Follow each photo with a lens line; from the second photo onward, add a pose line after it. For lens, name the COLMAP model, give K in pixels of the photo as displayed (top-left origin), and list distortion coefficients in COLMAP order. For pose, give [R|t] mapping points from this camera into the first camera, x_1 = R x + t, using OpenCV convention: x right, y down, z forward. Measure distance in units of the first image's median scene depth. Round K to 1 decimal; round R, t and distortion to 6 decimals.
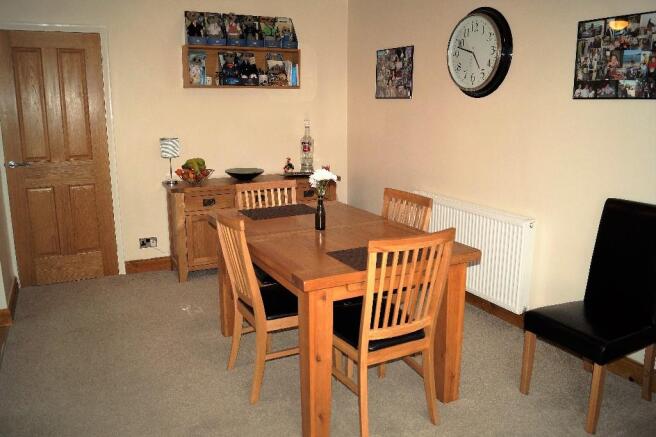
lens RADIAL K [[522.8, 0, 328.0], [0, 522.8, 218.5], [0, 0, 1]] dist [-0.095869, 0.041532]
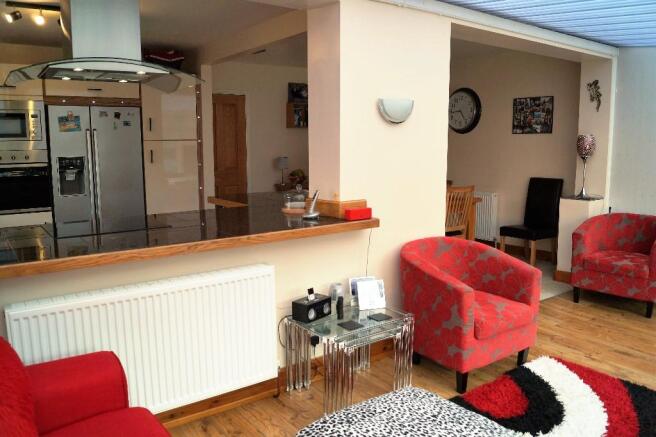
lens RADIAL K [[522.8, 0, 328.0], [0, 522.8, 218.5], [0, 0, 1]] dist [-0.095869, 0.041532]
pose [[0.987154, -0.026746, 0.157516, -0.661487], [0.037470, 0.997148, -0.065507, 0.243437], [-0.155314, 0.070568, 0.985341, -1.029675]]
